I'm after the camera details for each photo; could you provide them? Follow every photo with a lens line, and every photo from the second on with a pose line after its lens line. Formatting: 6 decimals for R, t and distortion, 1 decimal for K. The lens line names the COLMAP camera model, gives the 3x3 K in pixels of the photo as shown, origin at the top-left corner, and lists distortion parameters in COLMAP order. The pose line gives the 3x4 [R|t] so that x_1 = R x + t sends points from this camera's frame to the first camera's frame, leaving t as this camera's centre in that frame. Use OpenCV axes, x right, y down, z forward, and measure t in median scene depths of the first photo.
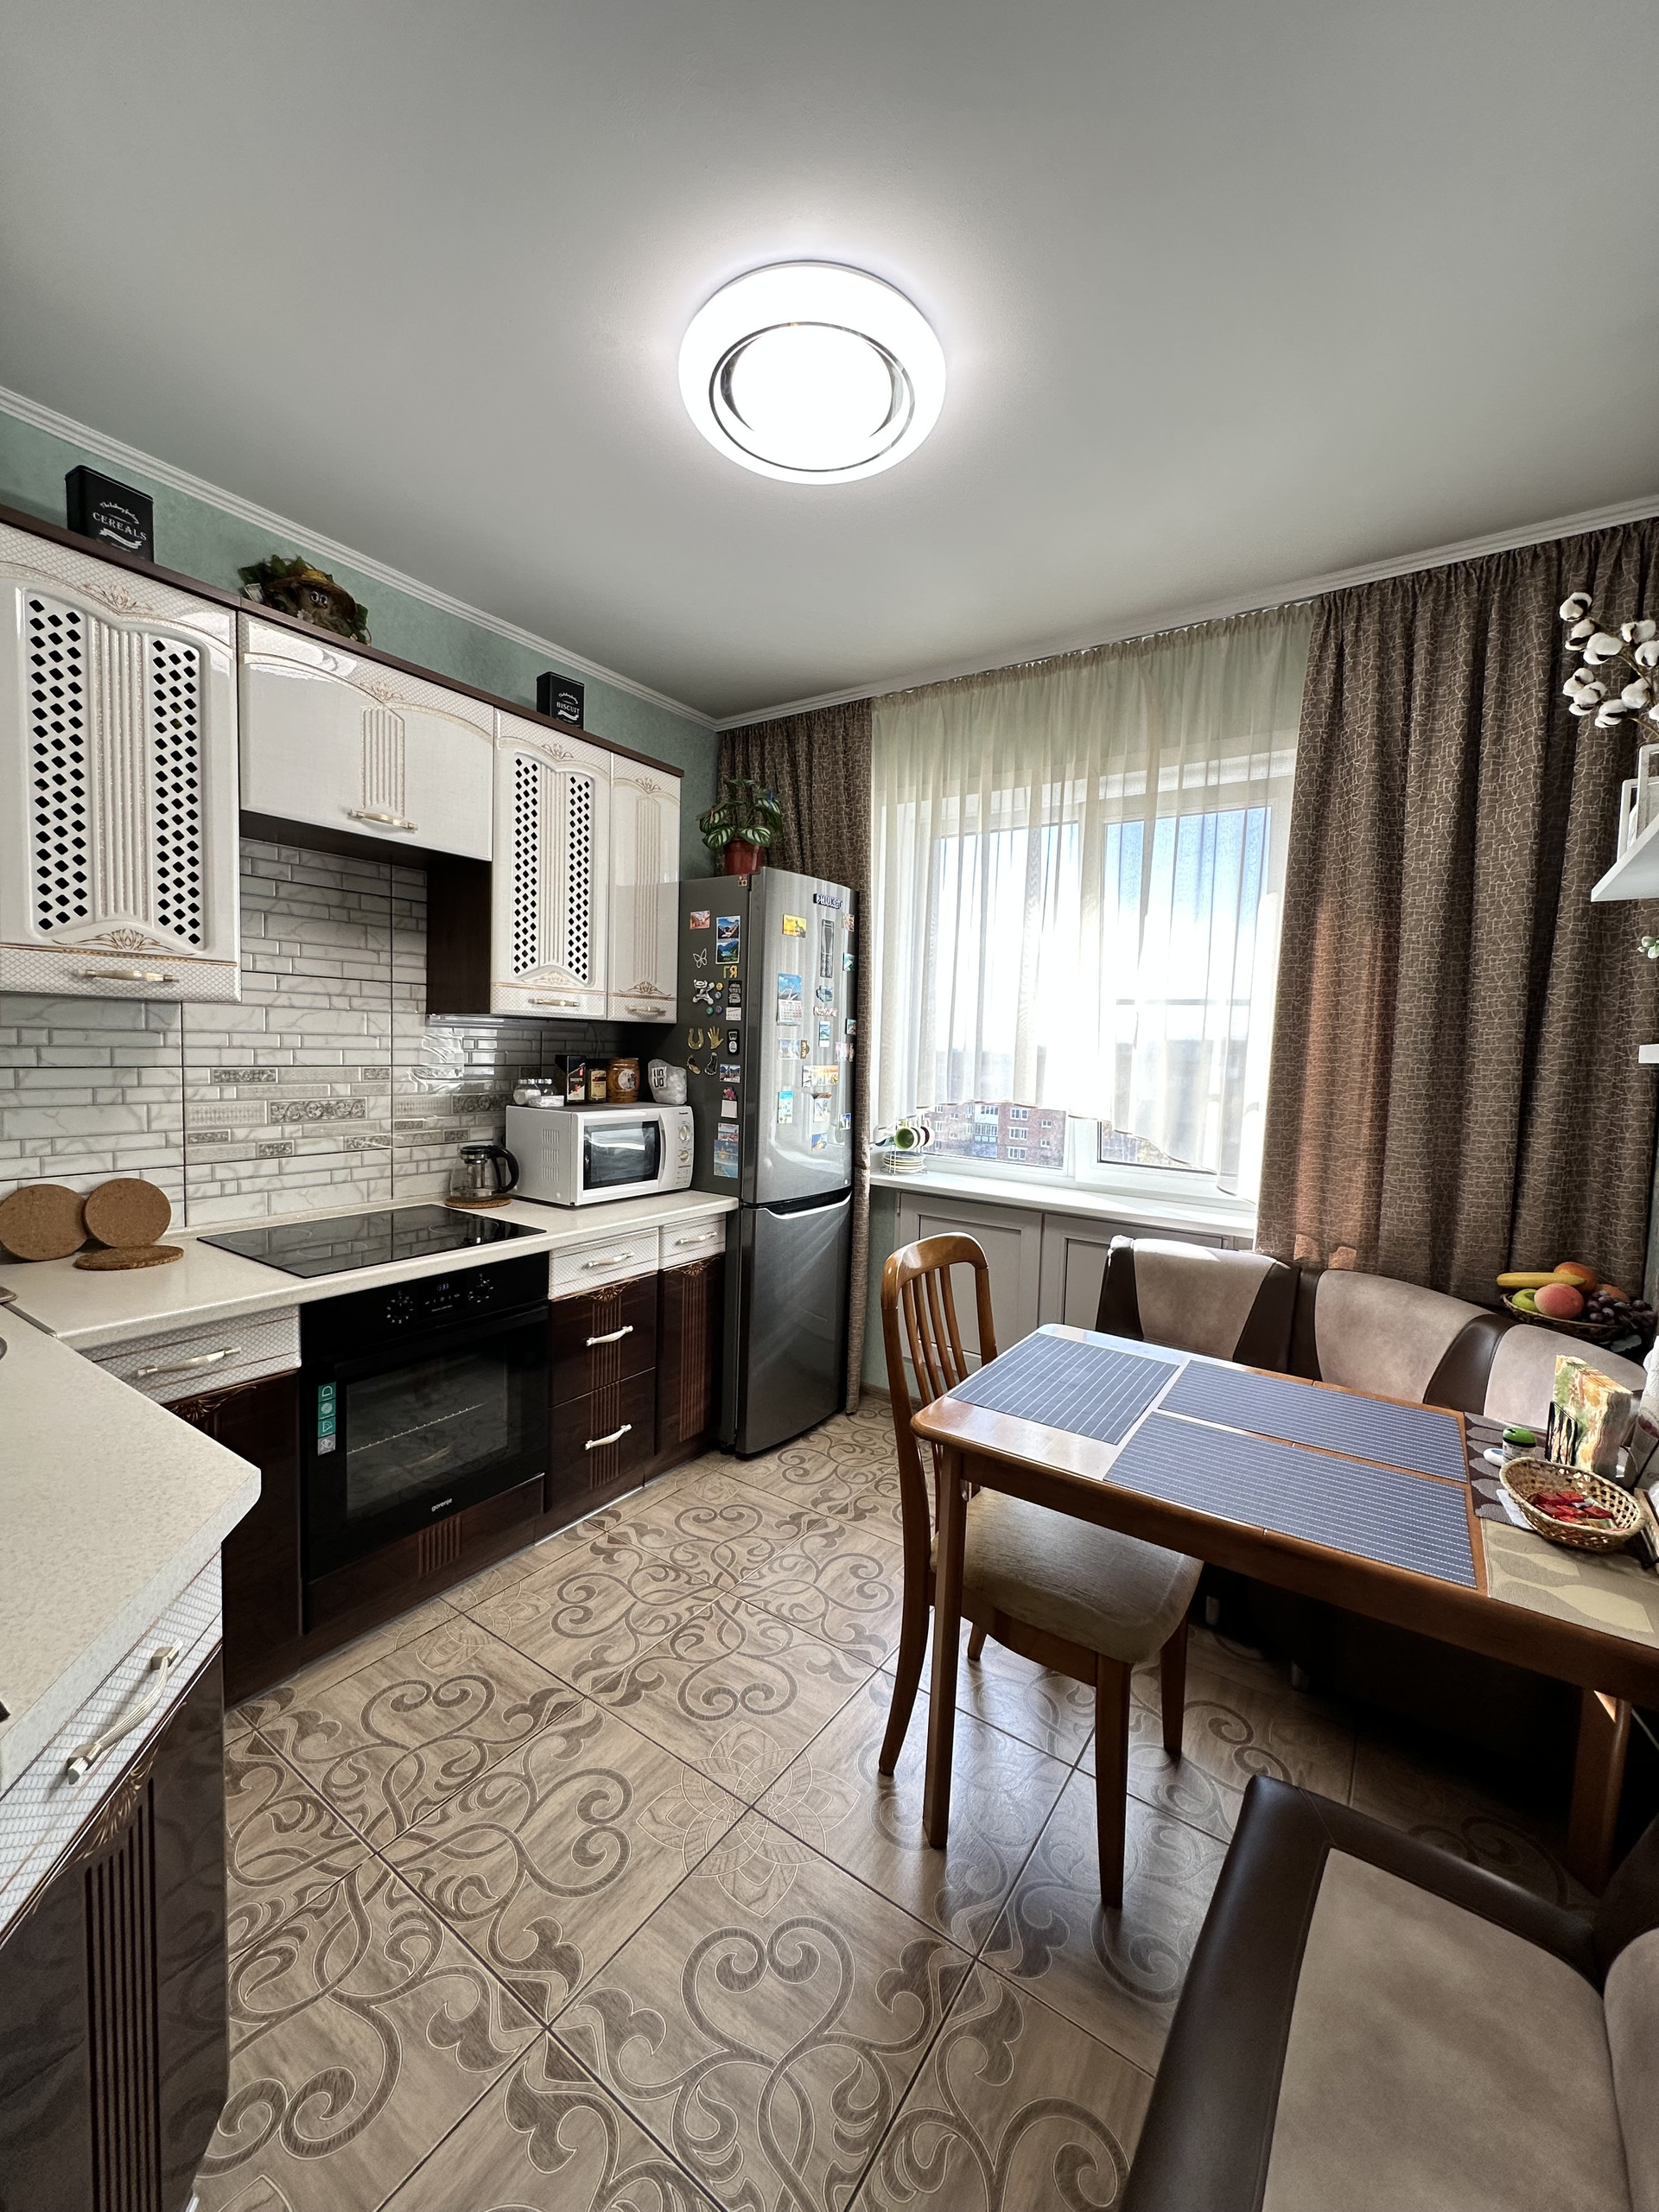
lens RADIAL K [[885.7, 0, 820.3], [0, 885.7, 1105.5], [0, 0, 1]] dist [-0.005196, 0.001065]
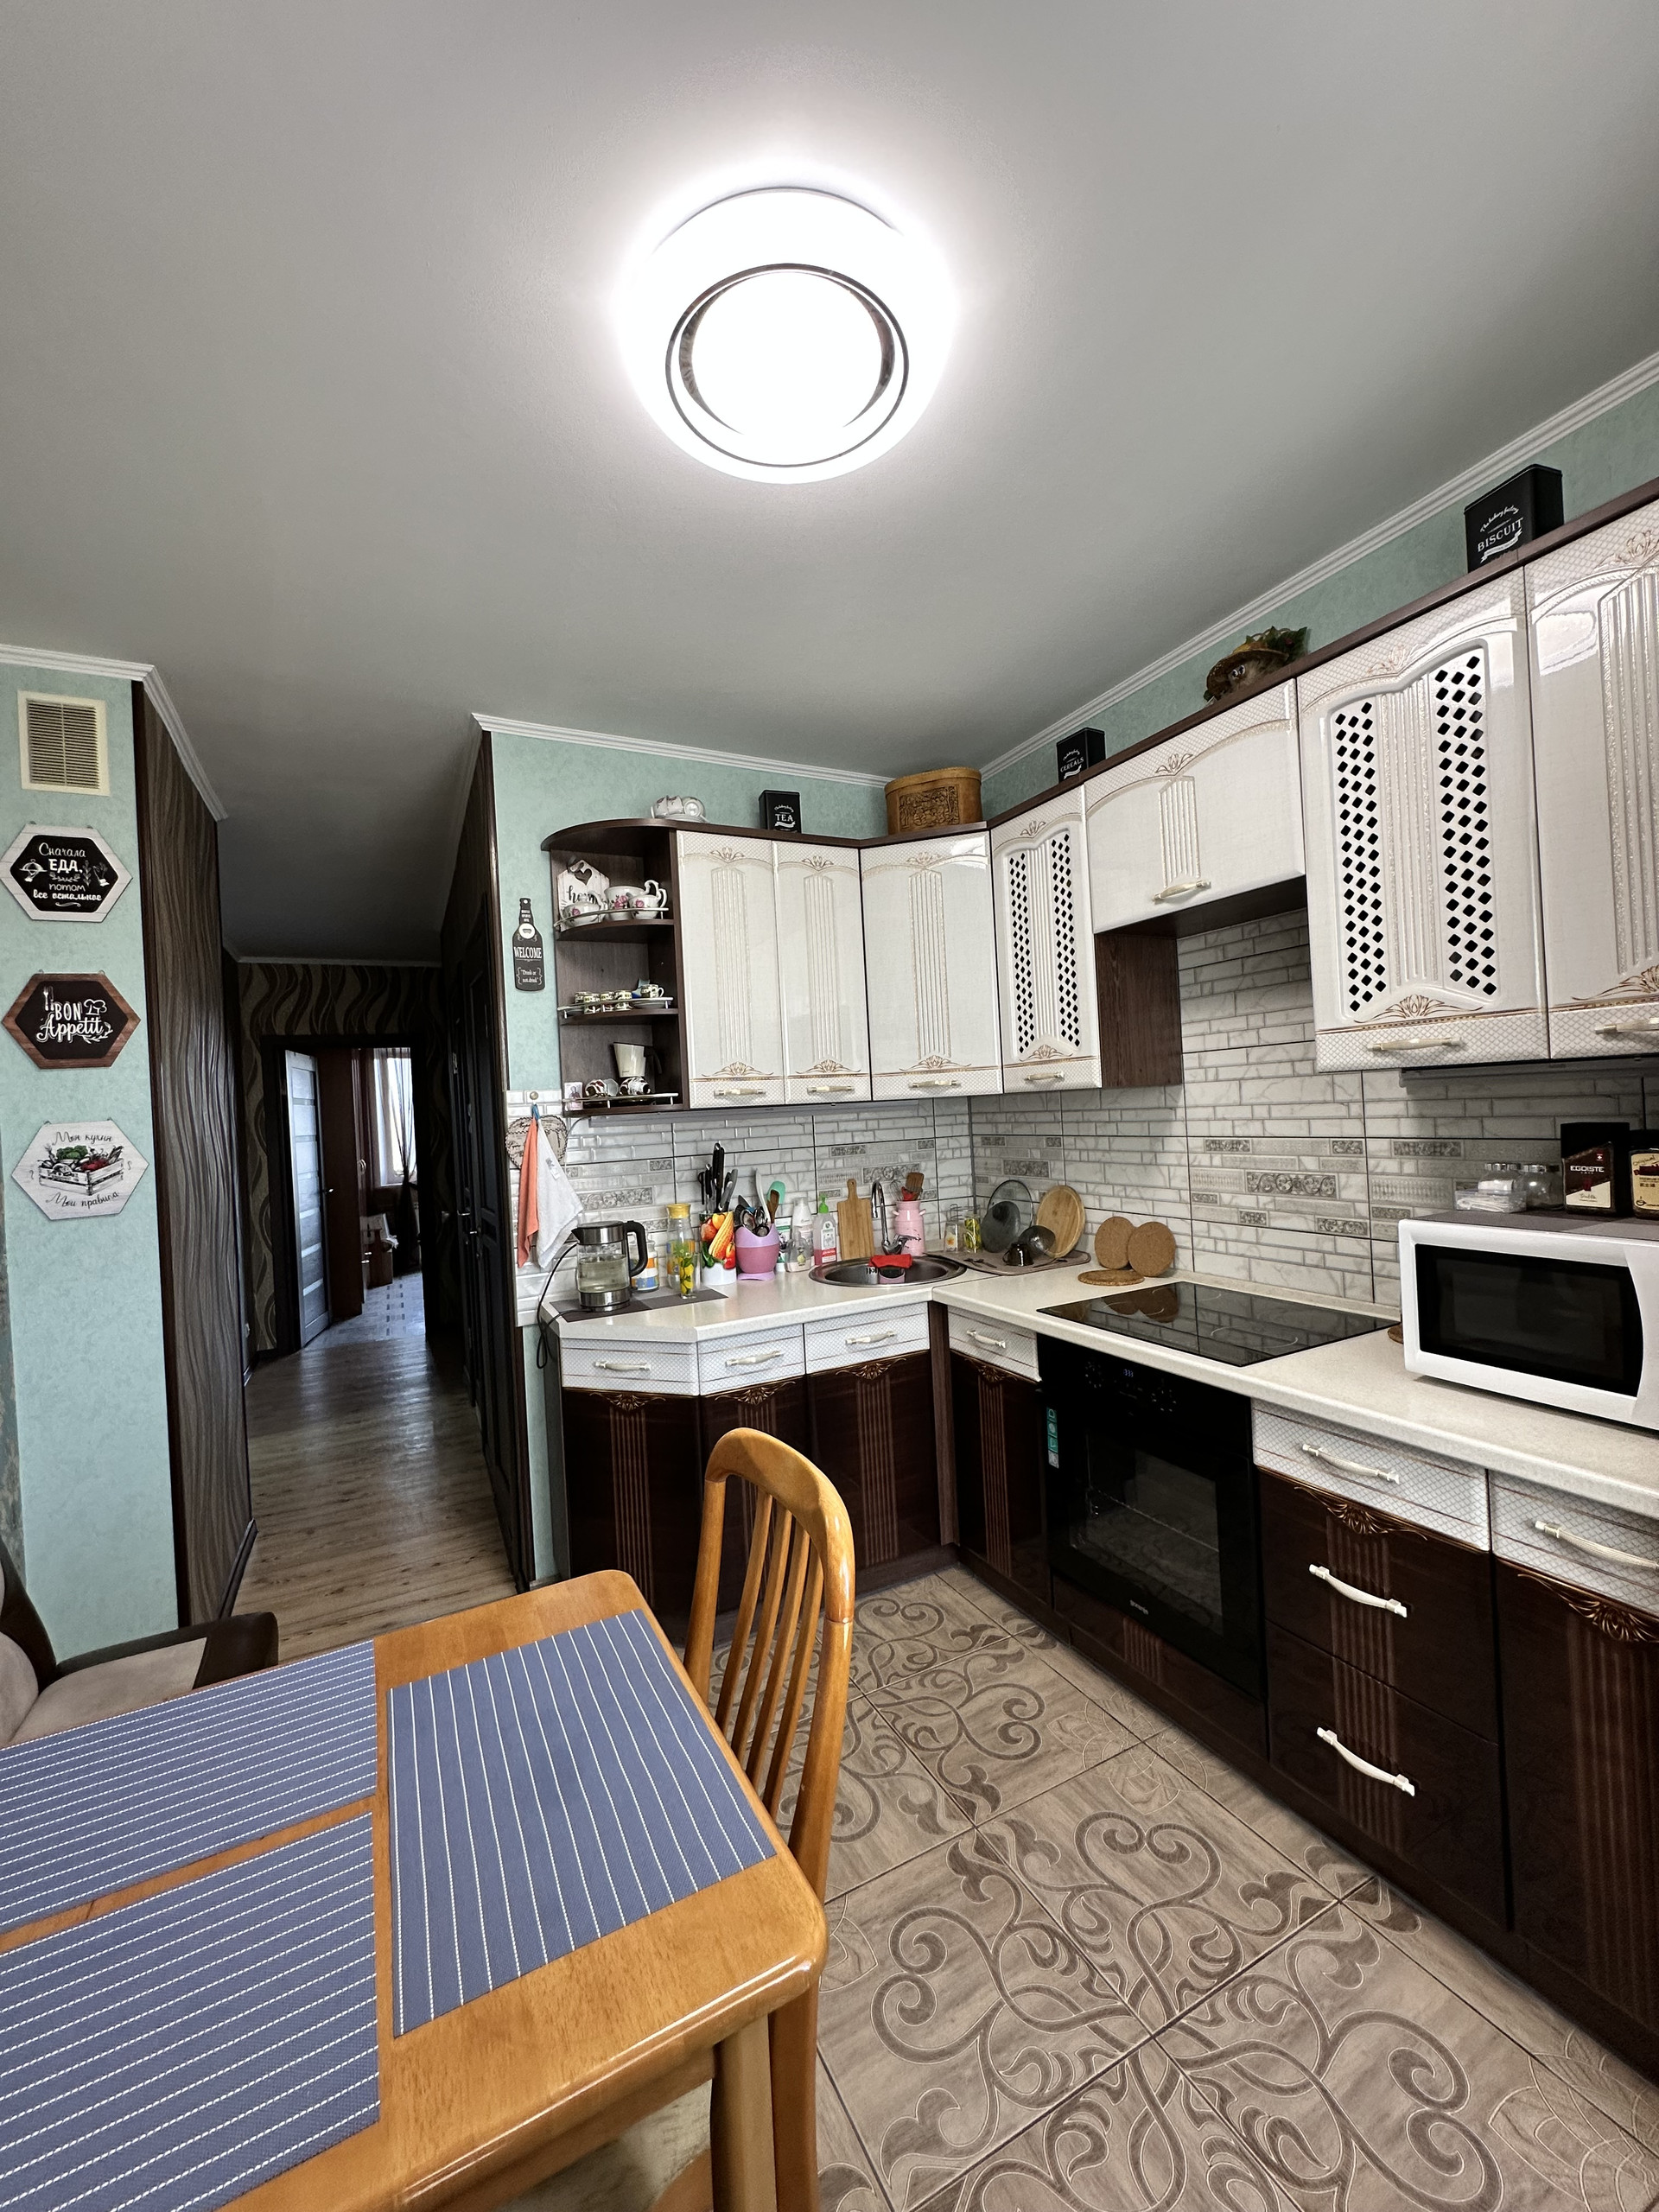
lens RADIAL K [[885.7, 0, 831.3], [0, 885.7, 1102.9], [0, 0, 1]] dist [-0.005196, 0.001065]
pose [[-0.476956, -0.007282, -0.878897, 0.504038], [-0.020991, 0.999775, 0.003108, -0.074609], [0.878676, 0.019931, -0.477002, 1.034090]]
